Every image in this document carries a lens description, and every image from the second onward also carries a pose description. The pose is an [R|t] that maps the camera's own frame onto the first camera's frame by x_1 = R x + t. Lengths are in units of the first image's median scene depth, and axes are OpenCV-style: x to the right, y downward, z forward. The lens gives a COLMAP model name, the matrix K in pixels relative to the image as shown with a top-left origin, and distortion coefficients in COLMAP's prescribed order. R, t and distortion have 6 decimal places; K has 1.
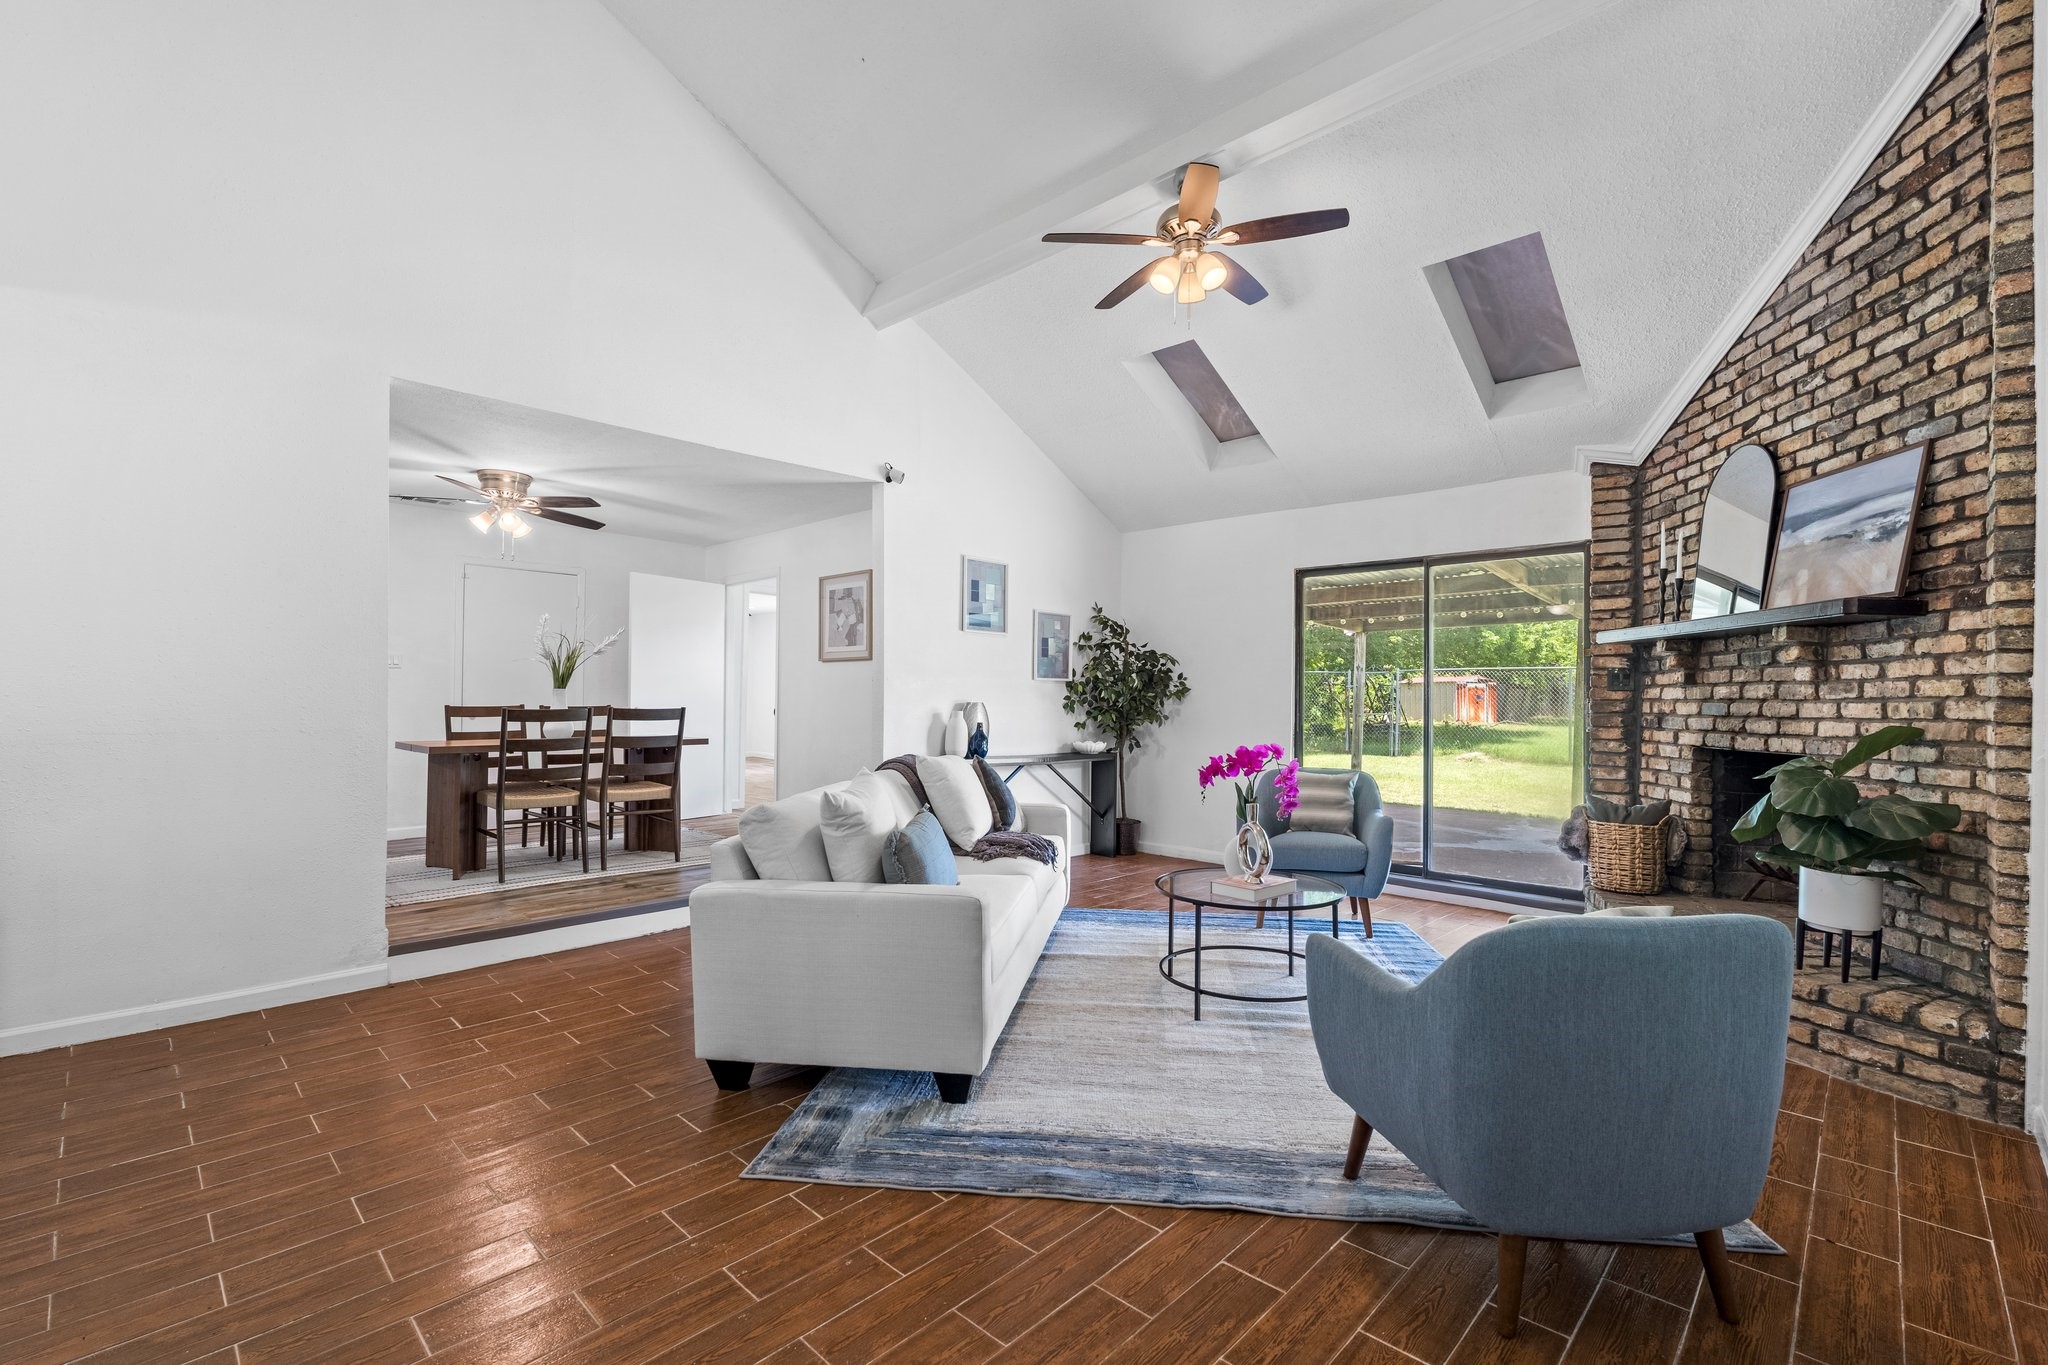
lens RADIAL K [[892.0, 0, 1024.4], [0, 892.0, 686.8], [0, 0, 1]] dist [-0.003314, 0.000278]
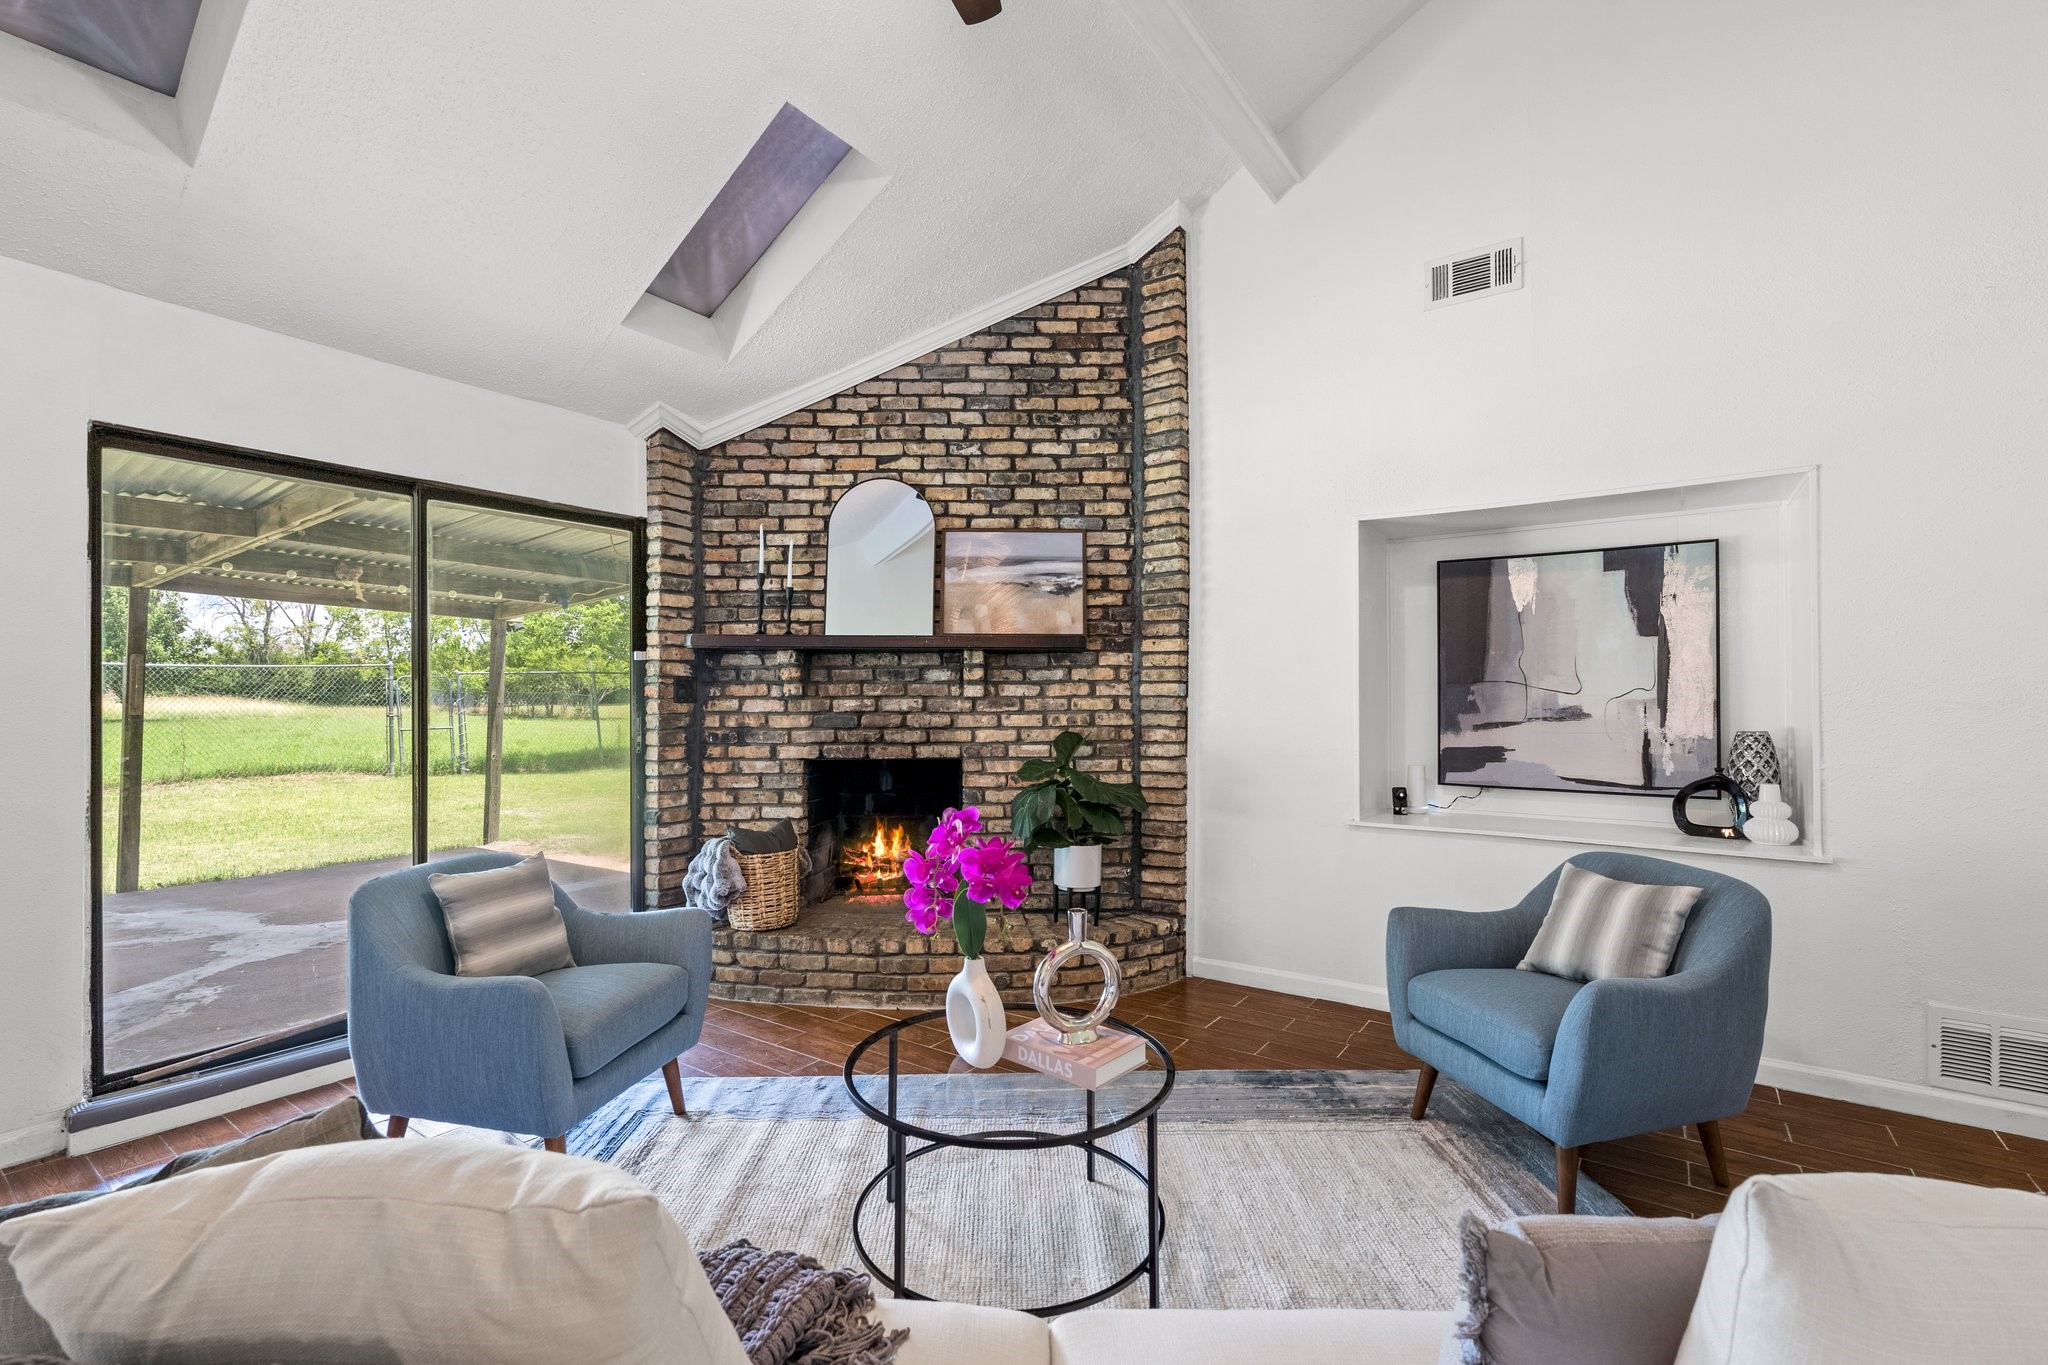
lens RADIAL K [[892.0, 0, 1024.4], [0, 892.0, 686.8], [0, 0, 1]] dist [-0.003314, 0.000278]
pose [[-0.146343, 0.002901, 0.989230, -0.324626], [-0.012817, 0.999906, -0.004829, -0.015122], [-0.989151, -0.013386, -0.146292, 1.102490]]
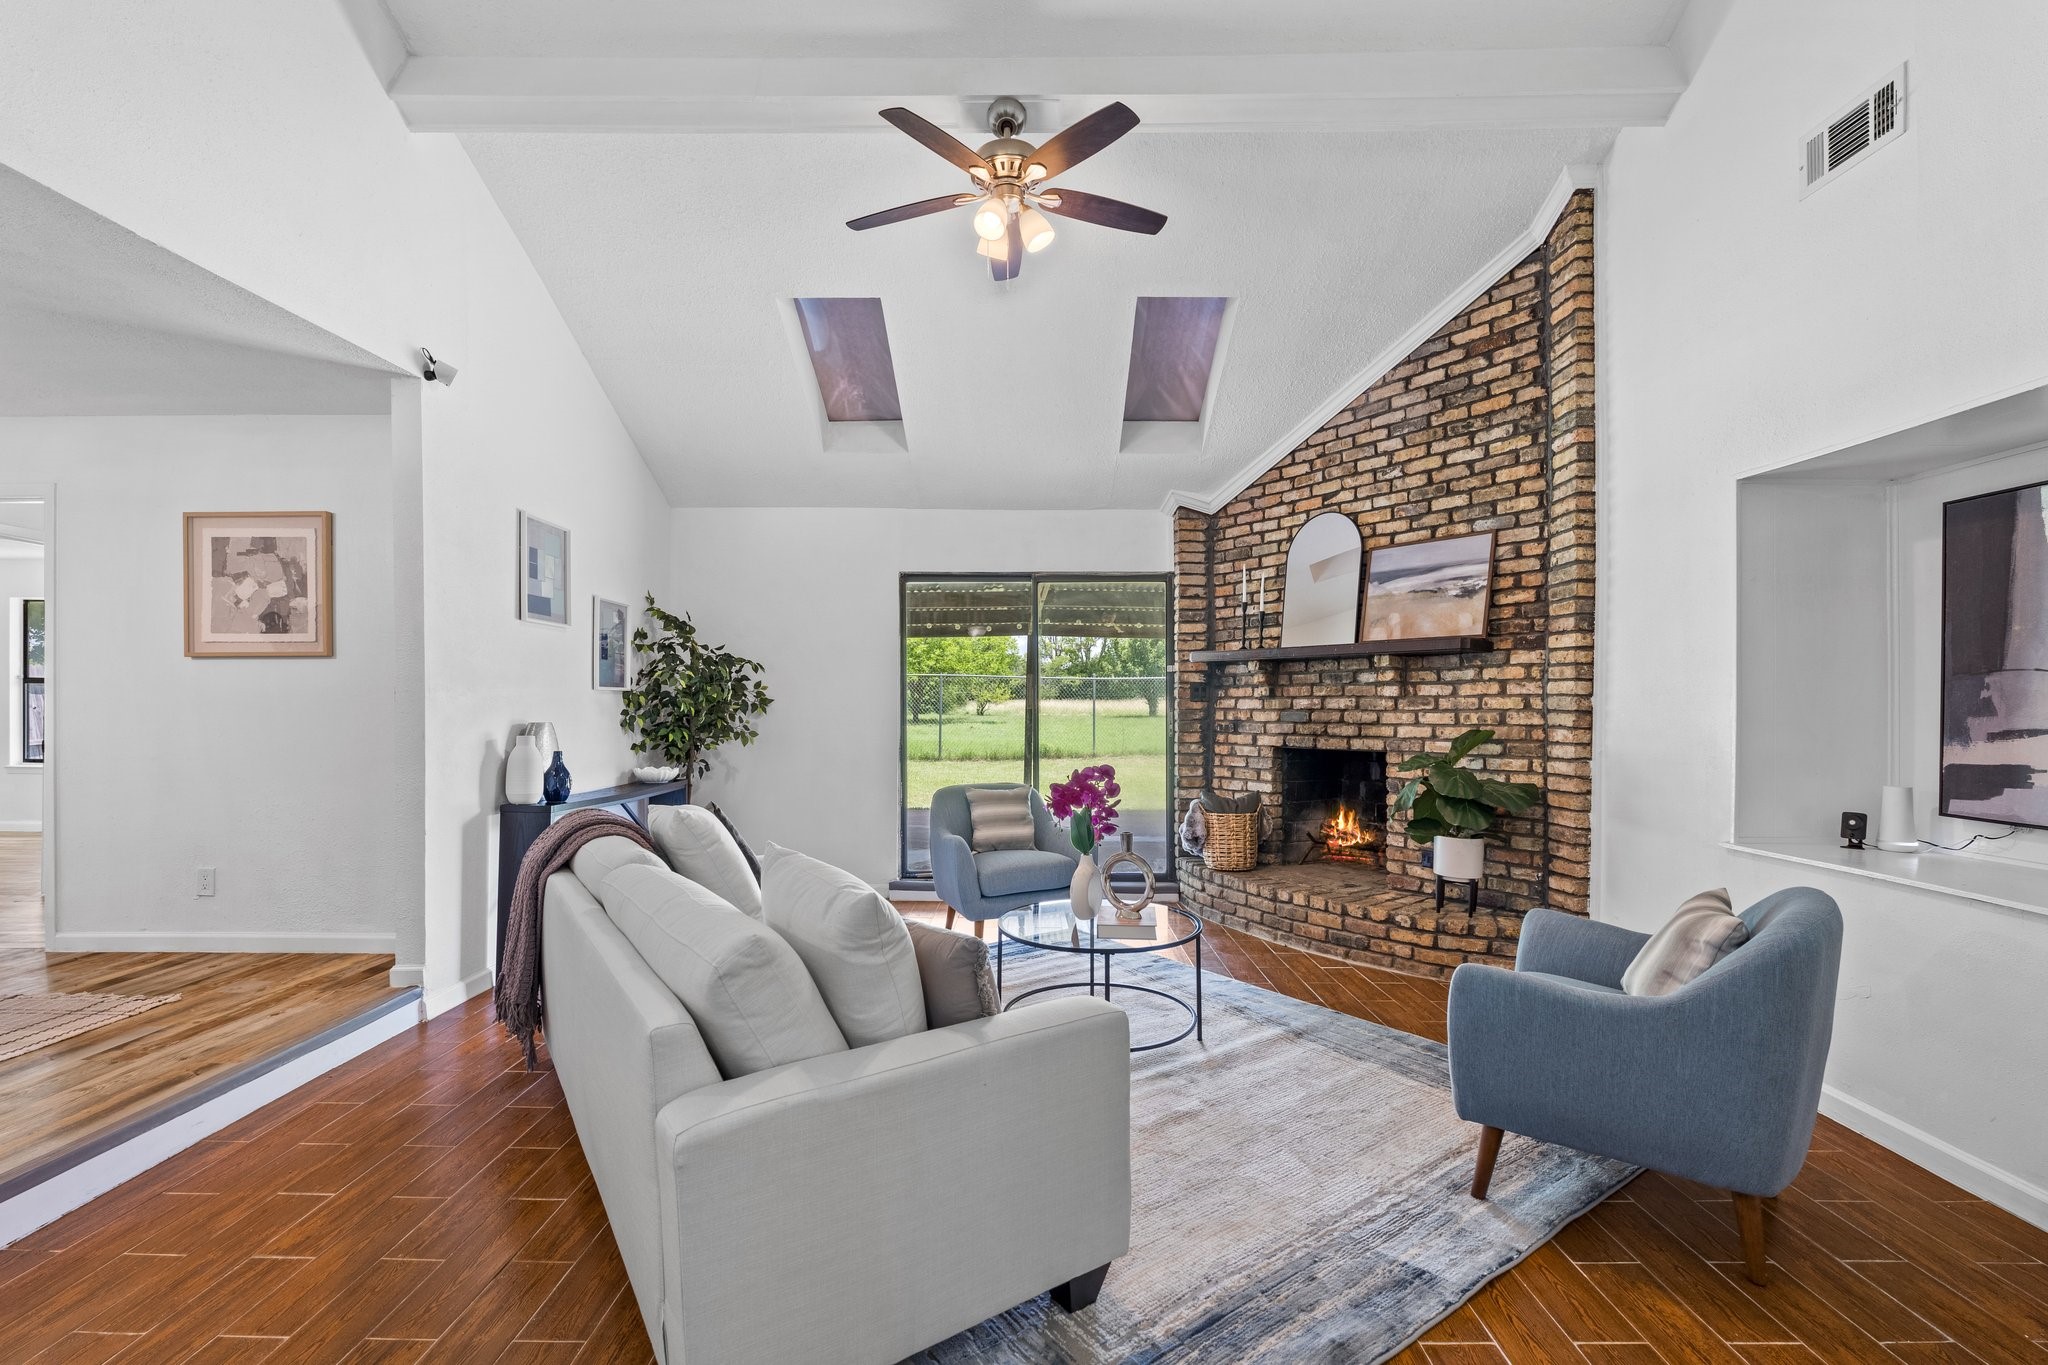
lens RADIAL K [[897.7, 0, 1022.6], [0, 897.7, 700.3], [0, 0, 1]] dist [-0.003877, 0.000272]
pose [[0.730042, -0.007858, 0.683357, -0.447555], [-0.001585, 0.999912, 0.013191, -0.017501], [-0.683401, -0.010713, 0.729965, 0.391783]]
